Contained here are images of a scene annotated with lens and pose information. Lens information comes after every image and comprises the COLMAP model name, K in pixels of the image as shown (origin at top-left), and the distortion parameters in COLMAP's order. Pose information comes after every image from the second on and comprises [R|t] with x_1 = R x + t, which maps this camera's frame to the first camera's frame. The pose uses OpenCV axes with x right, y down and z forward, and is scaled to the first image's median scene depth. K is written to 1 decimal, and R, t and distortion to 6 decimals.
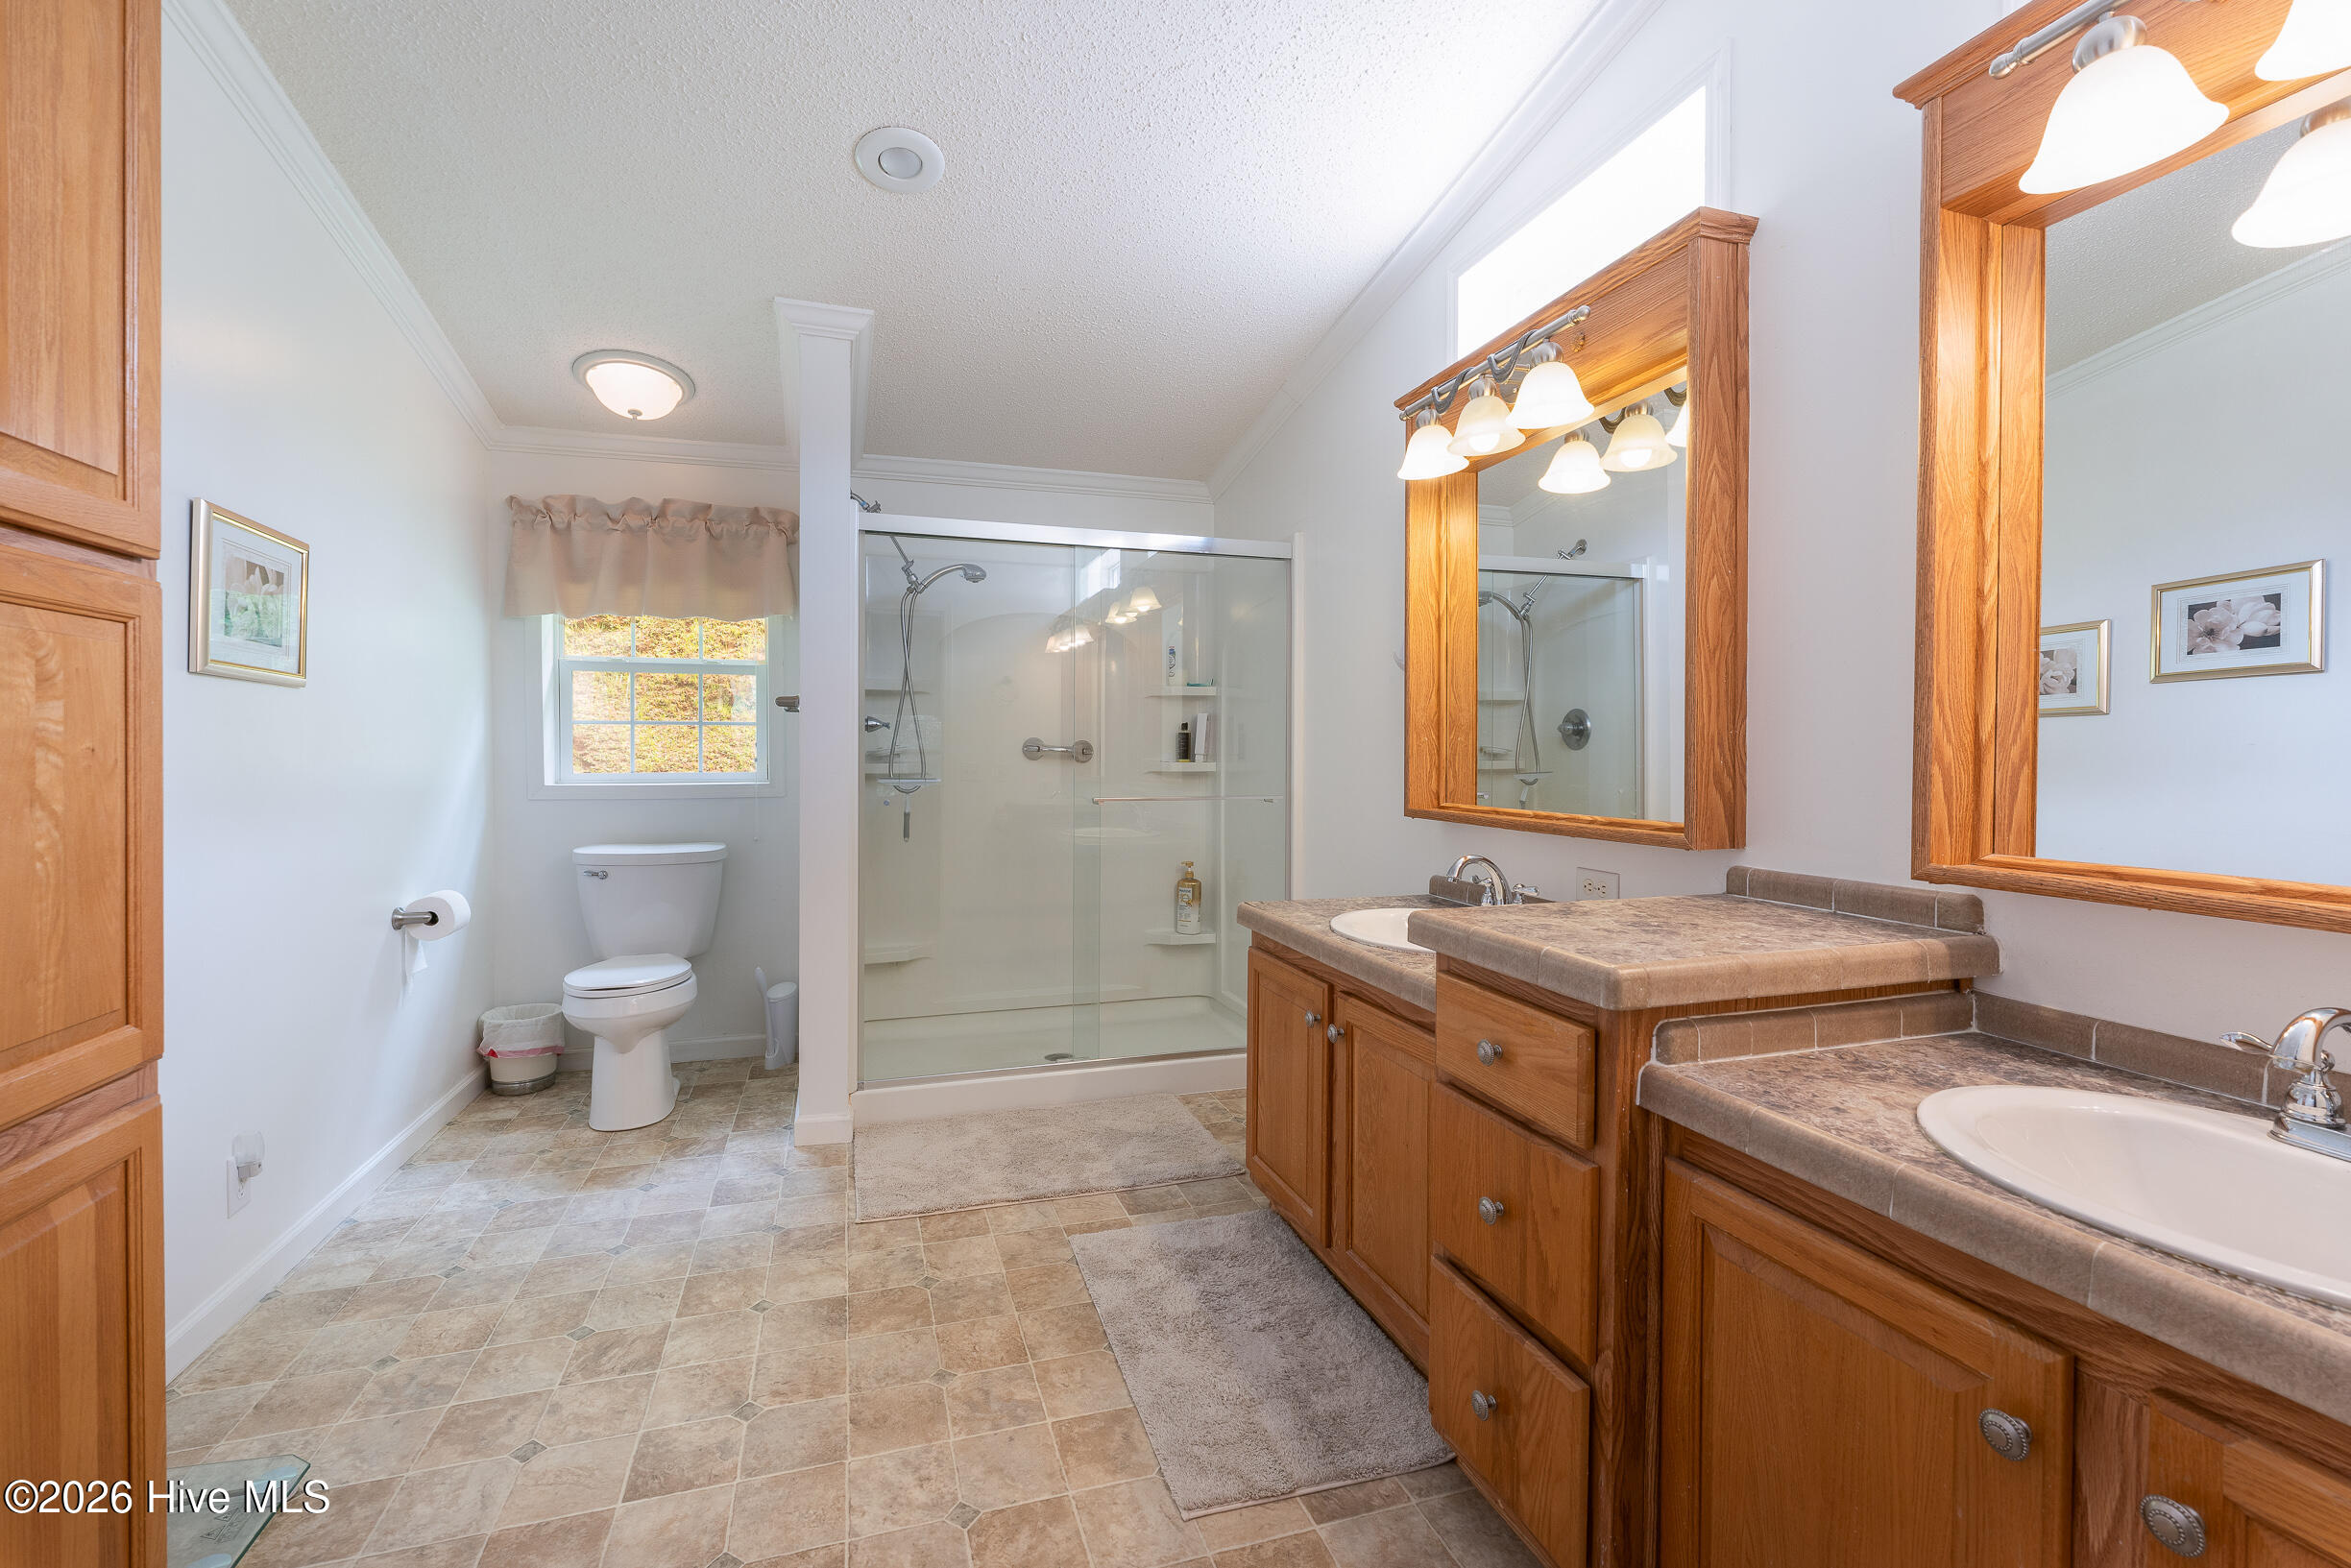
lens RADIAL K [[954.4, 0, 1152.4], [0, 954.4, 761.4], [0, 0, 1]] dist [-0.000328, -0.001571]
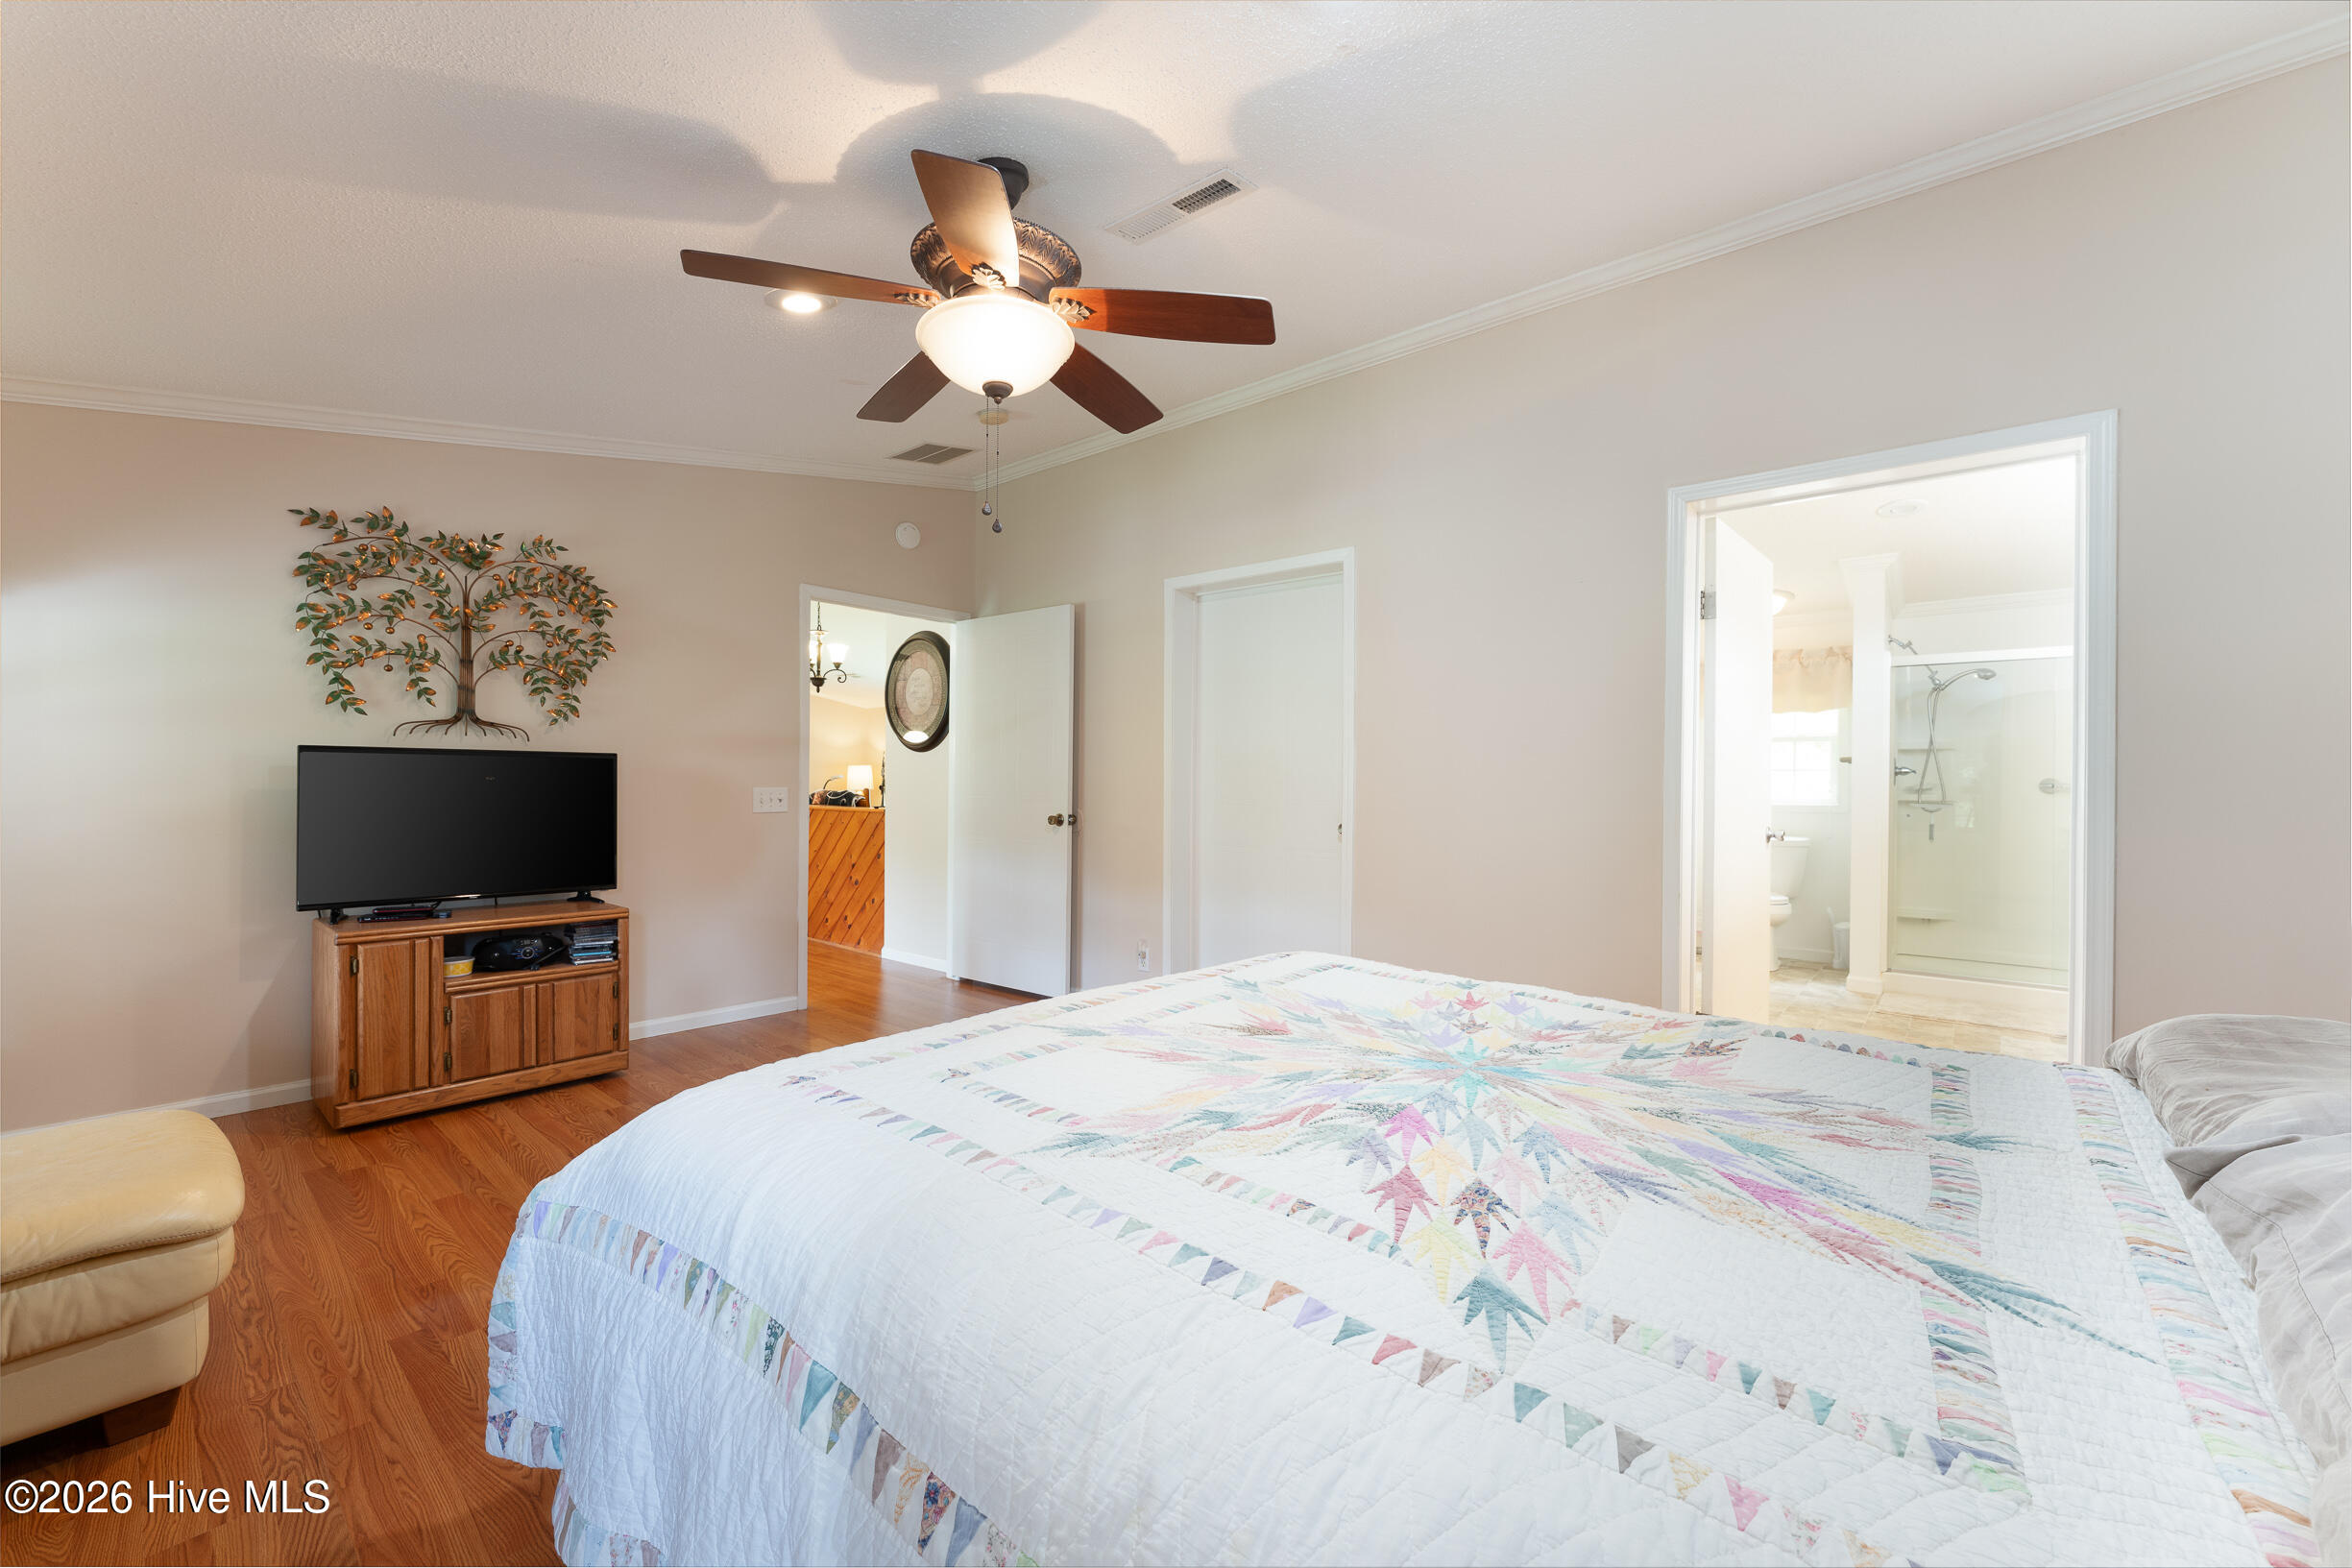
lens RADIAL K [[954.8, 0, 1155.0], [0, 954.8, 774.9], [0, 0, 1]] dist [-0.000328, -0.001571]
pose [[0.515744, 0.007680, -0.856708, 0.460751], [-0.014456, 0.999895, 0.000261, -0.012680], [0.856621, 0.012250, 0.515801, -0.993132]]
